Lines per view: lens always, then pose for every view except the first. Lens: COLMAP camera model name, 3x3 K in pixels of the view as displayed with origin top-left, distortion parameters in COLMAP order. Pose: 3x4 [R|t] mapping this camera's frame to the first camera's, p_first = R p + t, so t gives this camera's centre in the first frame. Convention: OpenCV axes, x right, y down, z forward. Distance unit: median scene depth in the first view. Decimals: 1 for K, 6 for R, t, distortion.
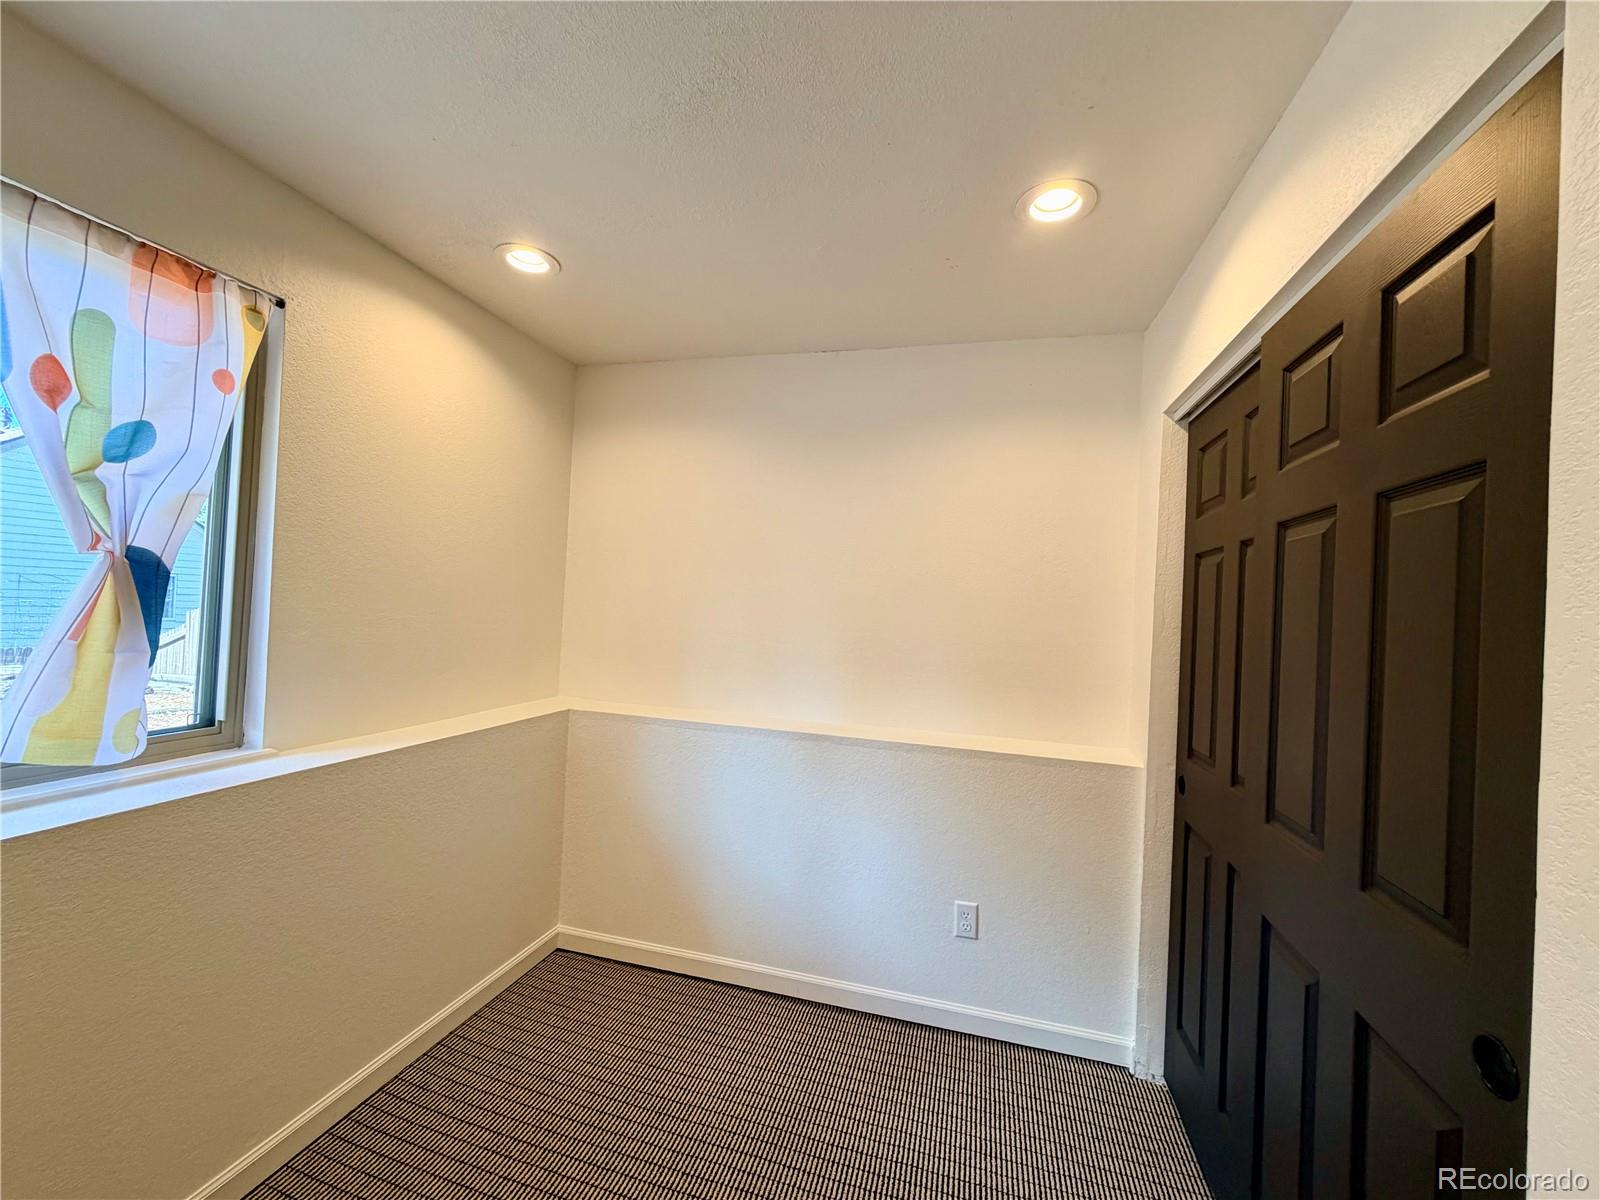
lens RADIAL K [[624.0, 0, 800.0], [0, 624.0, 600.0], [0, 0, 1]] dist [-0.000354, 0.000001]
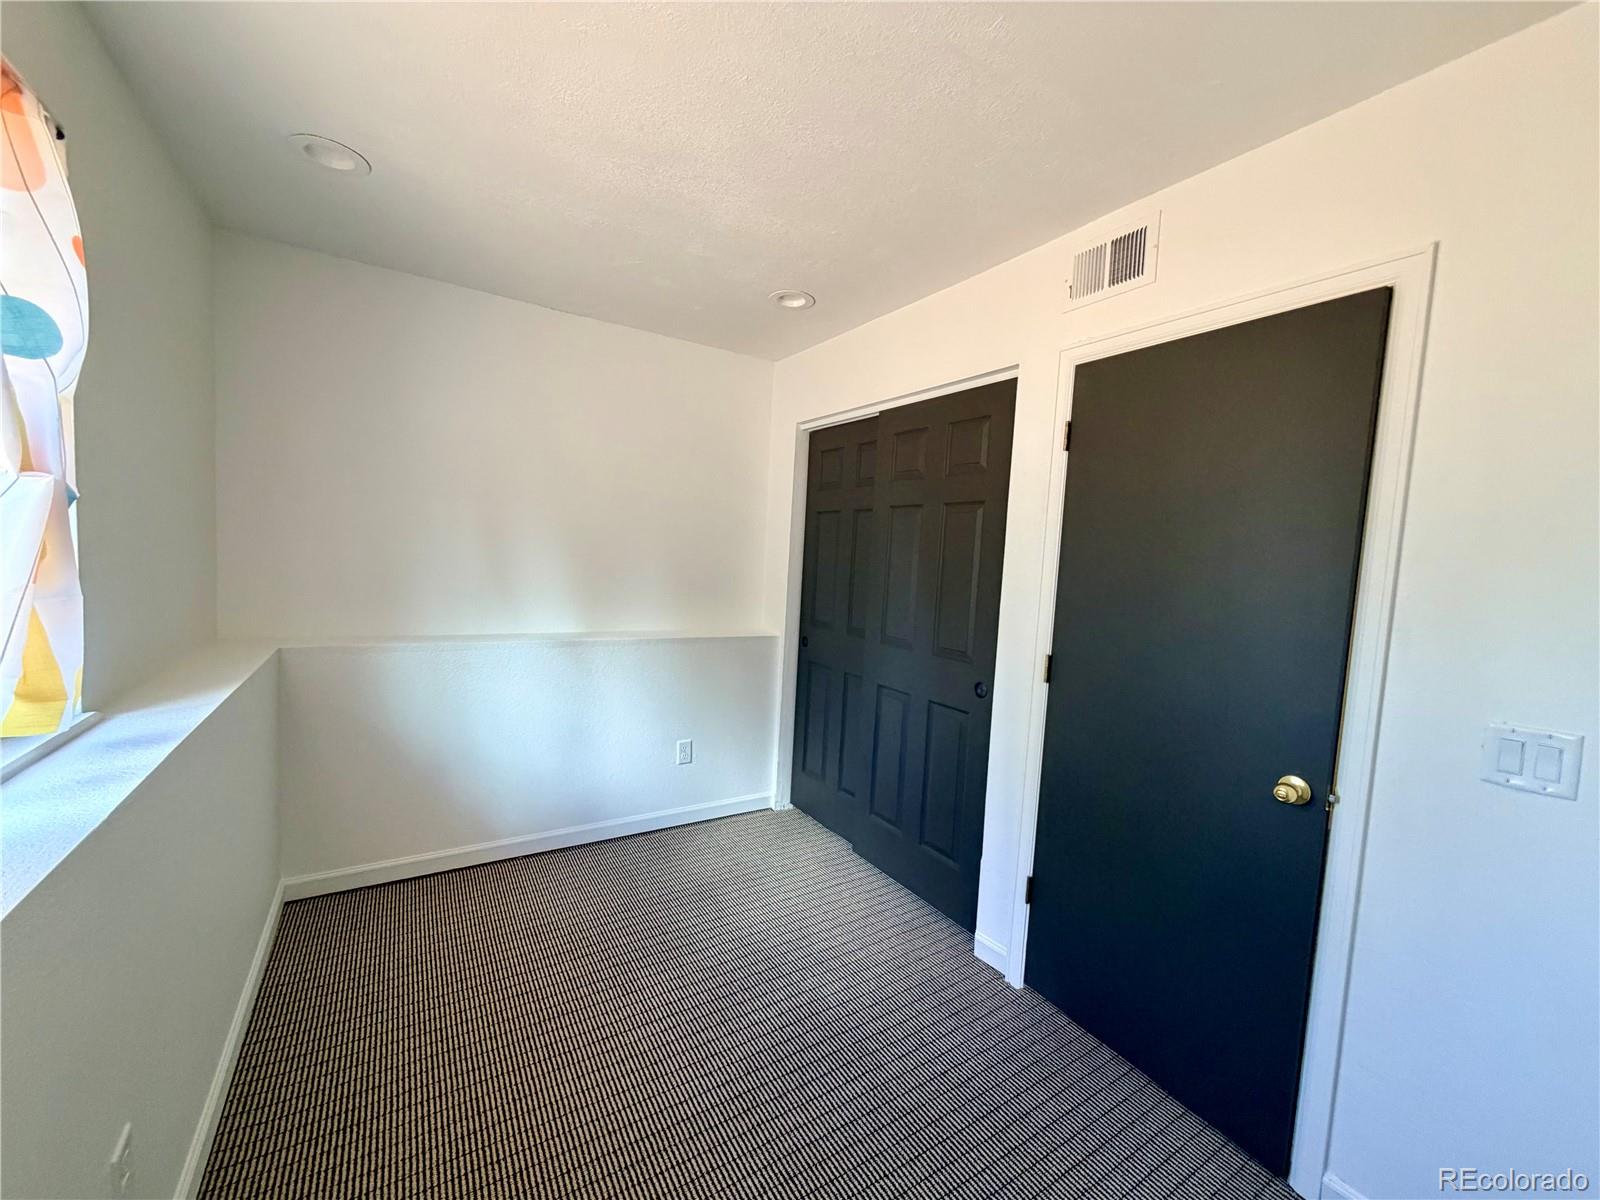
lens RADIAL K [[639.3, 0, 801.9], [0, 639.3, 598.6], [0, 0, 1]] dist [0.001924, 0.000201]
pose [[0.673216, -0.056768, 0.737264, -0.686368], [-0.036169, 0.993327, 0.109511, -0.021497], [-0.738561, -0.100390, 0.666670, -0.182697]]
